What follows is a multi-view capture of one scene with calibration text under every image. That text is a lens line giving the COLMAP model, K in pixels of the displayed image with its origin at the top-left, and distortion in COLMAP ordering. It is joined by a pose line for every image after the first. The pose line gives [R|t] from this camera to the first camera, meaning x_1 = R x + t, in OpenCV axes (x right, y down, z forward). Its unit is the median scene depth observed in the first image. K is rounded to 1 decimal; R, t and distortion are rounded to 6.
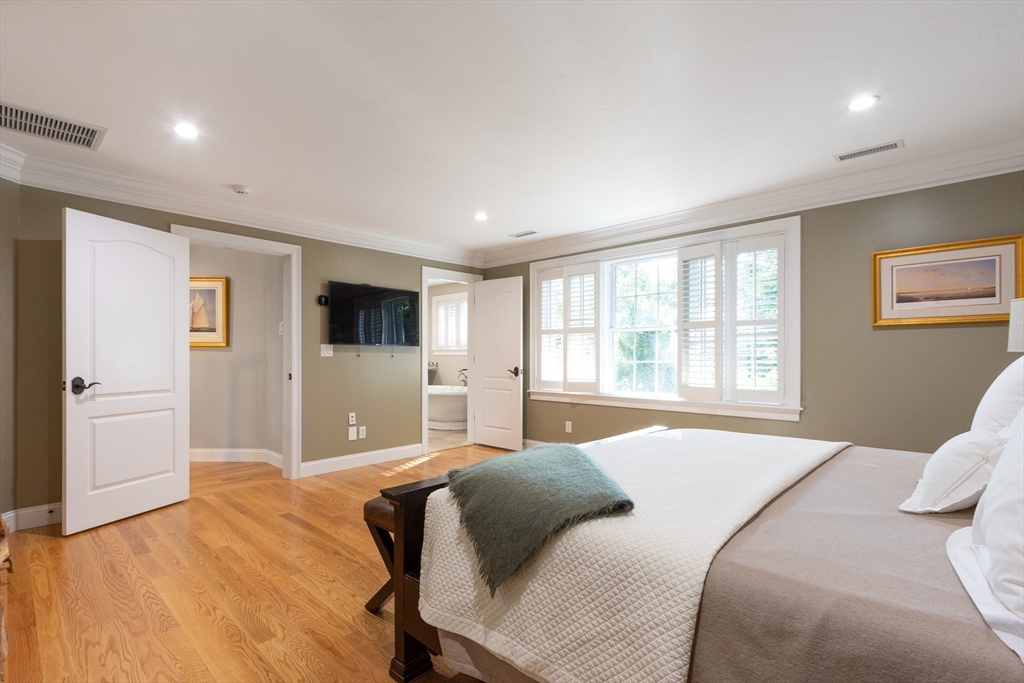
lens RADIAL K [[471.7, 0, 498.8], [0, 471.7, 342.0], [0, 0, 1]] dist [0.014806, 0.000159]
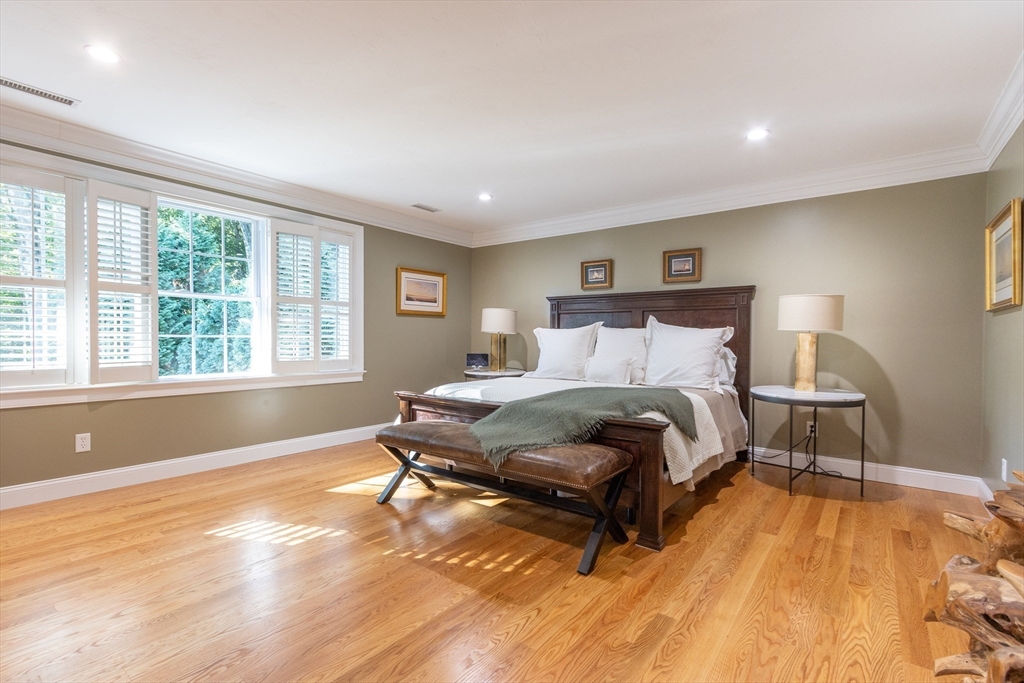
lens RADIAL K [[471.7, 0, 498.8], [0, 471.7, 342.0], [0, 0, 1]] dist [0.014806, 0.000159]
pose [[-0.096314, -0.007899, 0.995320, -0.849135], [-0.040596, 0.999168, 0.004001, 0.042364], [-0.994523, -0.040020, -0.096555, 0.872285]]
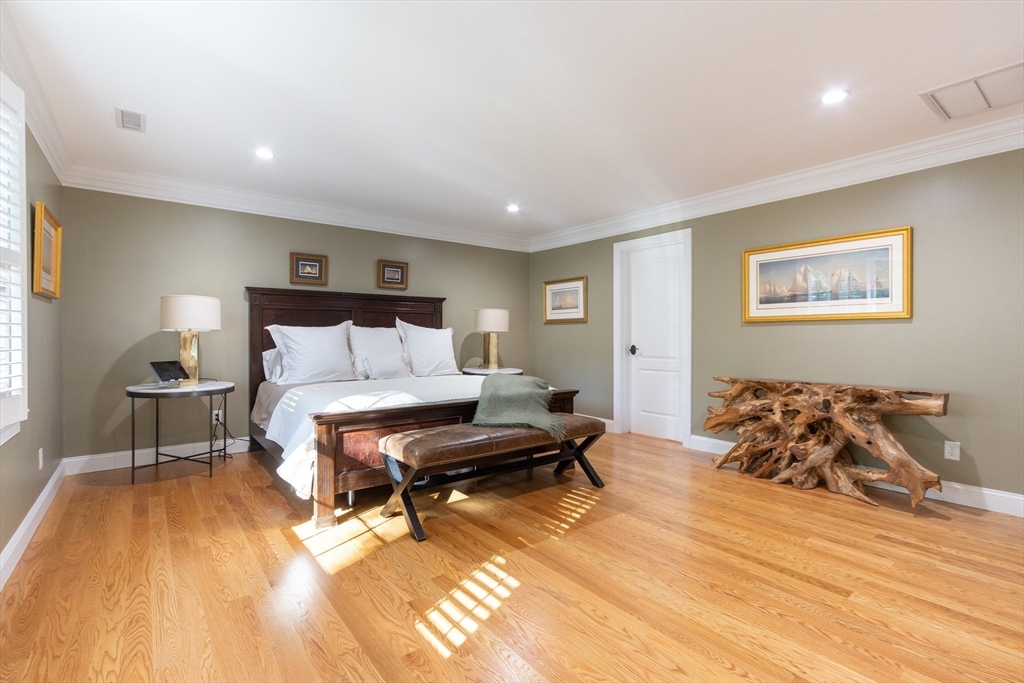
lens RADIAL K [[475.5, 0, 509.4], [0, 475.5, 329.2], [0, 0, 1]] dist [0.002900, 0.000338]
pose [[-0.989682, 0.003034, 0.143252, -0.130656], [-0.003645, 0.998919, -0.046339, 0.066114], [-0.143238, -0.046383, -0.988601, 1.795591]]
